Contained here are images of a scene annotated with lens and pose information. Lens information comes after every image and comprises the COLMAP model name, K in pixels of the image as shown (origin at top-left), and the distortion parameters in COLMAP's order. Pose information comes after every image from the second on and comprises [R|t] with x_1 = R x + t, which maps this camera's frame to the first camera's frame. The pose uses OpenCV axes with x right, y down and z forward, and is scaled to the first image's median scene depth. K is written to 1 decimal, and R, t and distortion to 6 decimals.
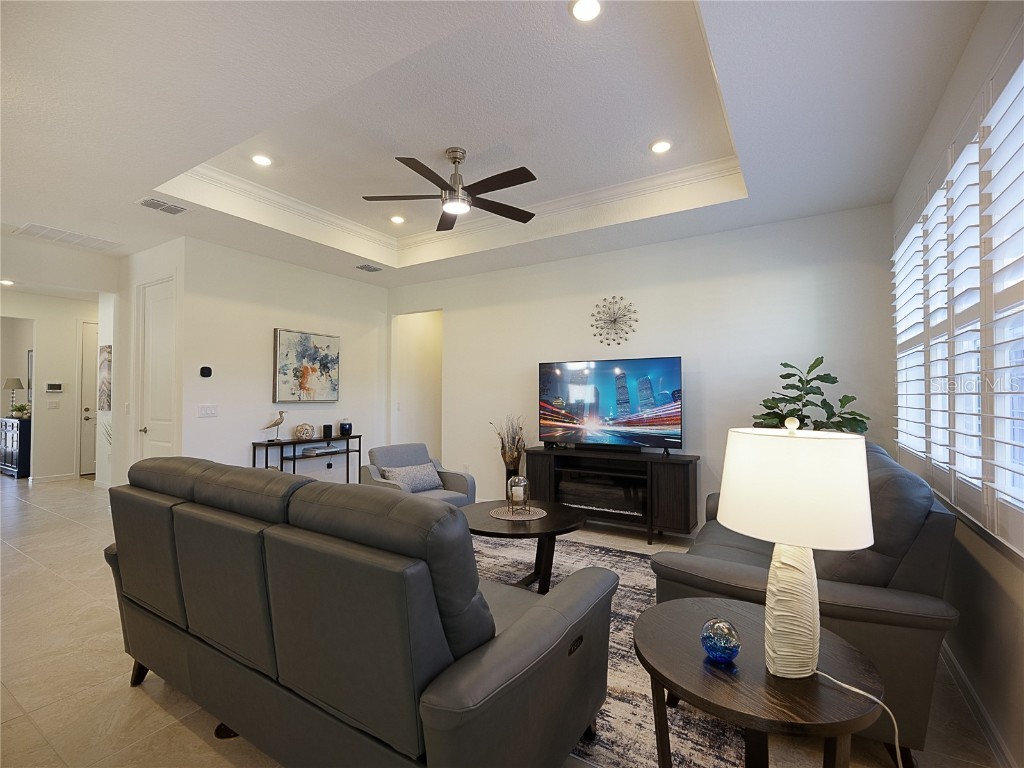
lens RADIAL K [[463.5, 0, 513.3], [0, 463.5, 386.4], [0, 0, 1]] dist [0.002689, 0.000079]
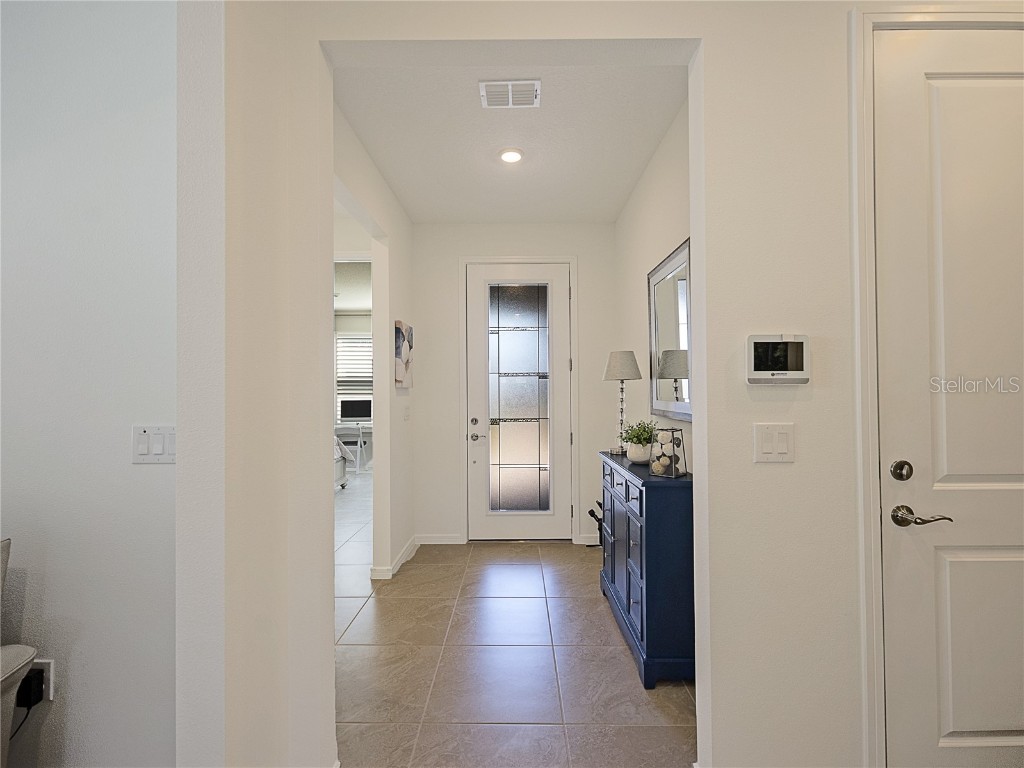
lens RADIAL K [[460.5, 0, 514.7], [0, 460.5, 385.4], [0, 0, 1]] dist [0.001919, 0.000314]
pose [[0.524682, -0.014789, -0.851170, -1.328382], [0.024336, 0.999701, -0.002368, 0.017508], [0.850950, -0.019472, 0.524885, 1.206651]]
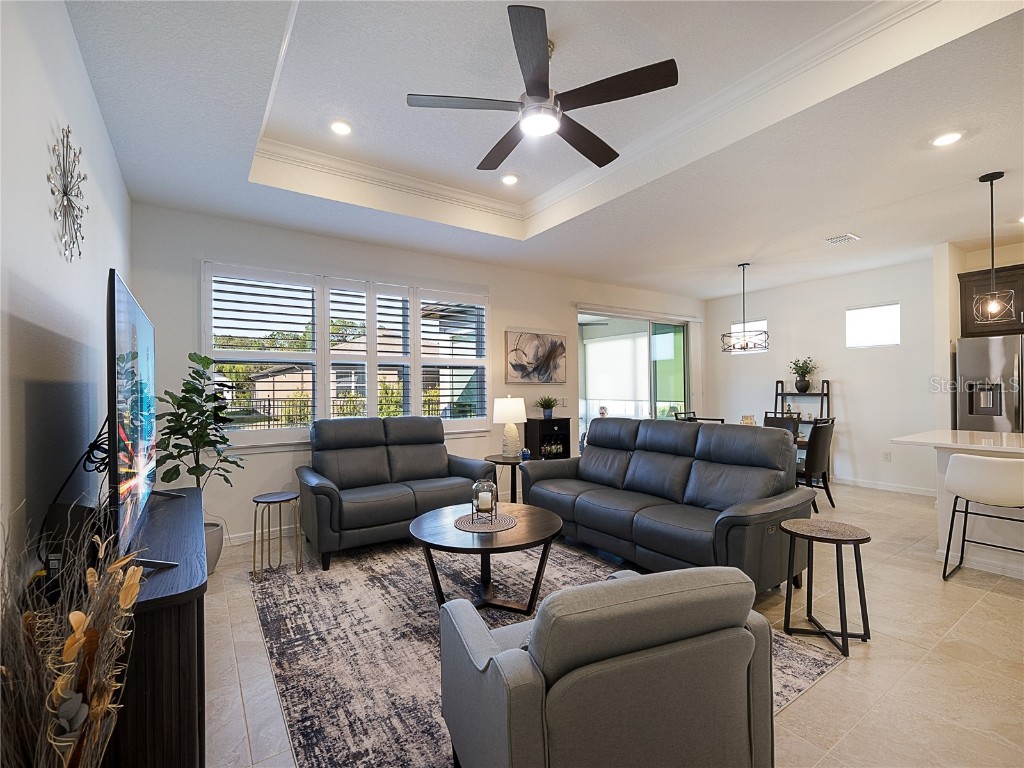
lens RADIAL K [[460.5, 0, 514.7], [0, 460.5, 385.4], [0, 0, 1]] dist [0.001919, 0.000314]
pose [[-0.913787, 0.013238, 0.405977, -0.270535], [0.001420, 0.999567, -0.029397, 0.026231], [-0.406190, -0.026286, -0.913410, 1.208271]]
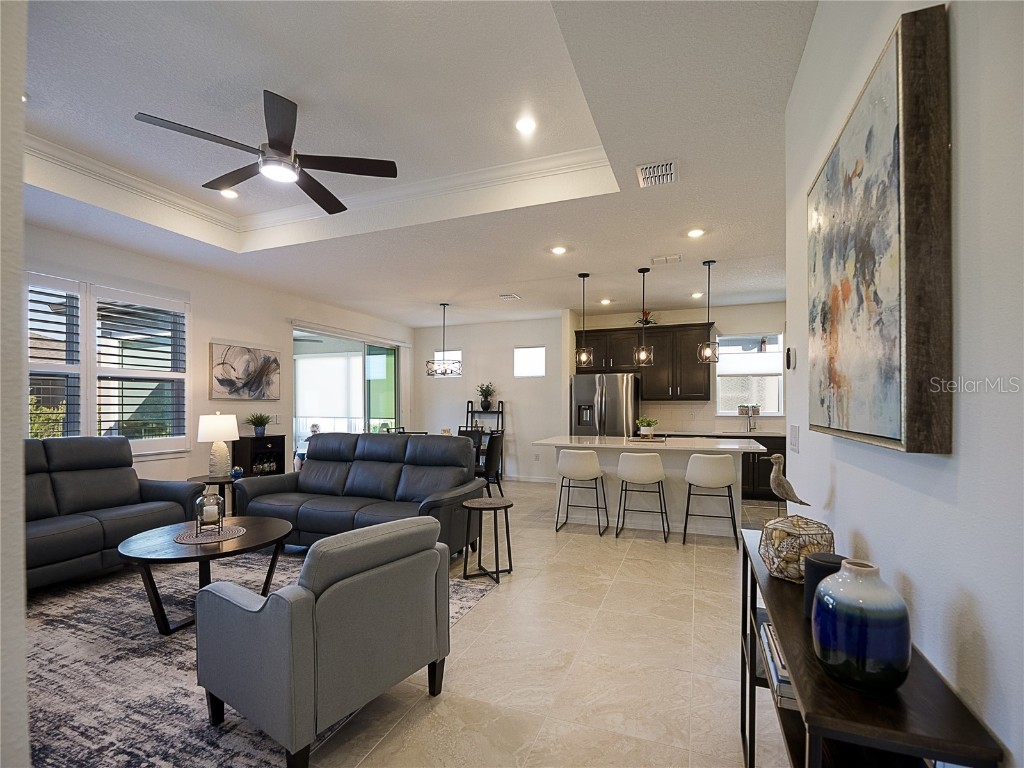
lens RADIAL K [[474.5, 0, 506.9], [0, 474.5, 405.4], [0, 0, 1]] dist [0.000443, -0.000236]
pose [[-0.985451, 0.000865, -0.169957, -0.273126], [0.004759, 0.999735, -0.022502, 0.029409], [0.169892, -0.022983, -0.985195, 1.369607]]
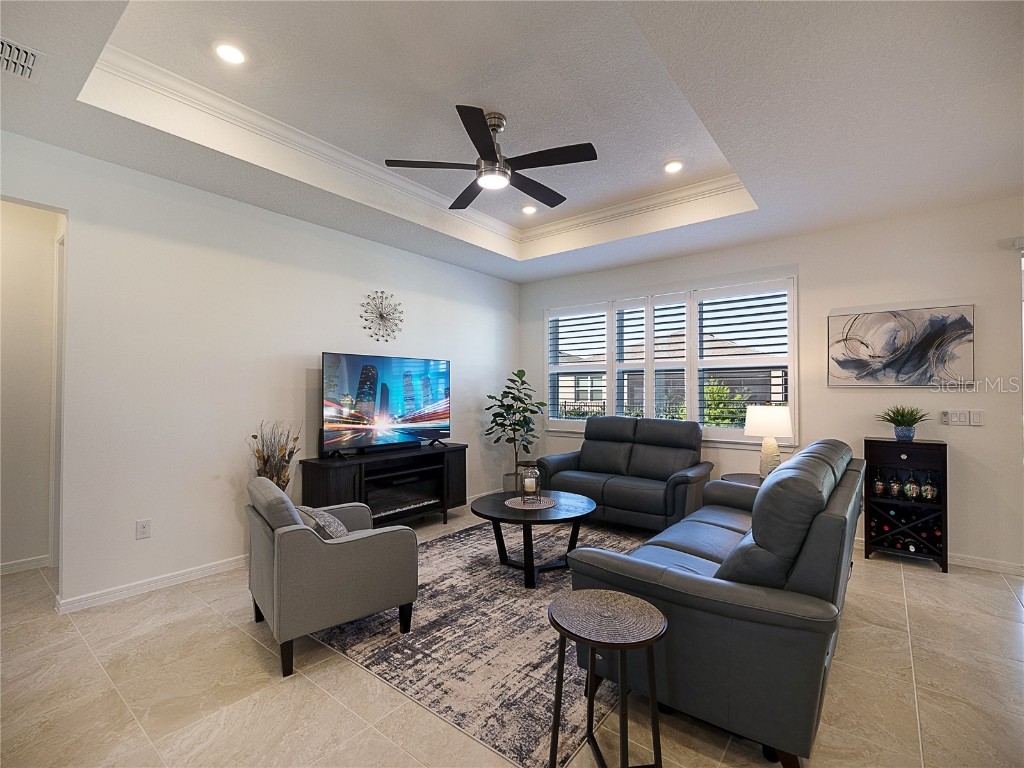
lens RADIAL K [[463.5, 0, 513.3], [0, 463.5, 386.4], [0, 0, 1]] dist [0.002689, 0.000079]
pose [[0.115883, 0.016996, 0.993117, -0.722481], [-0.025416, 0.999577, -0.014141, 0.013198], [-0.992938, -0.023603, 0.116266, 0.623579]]
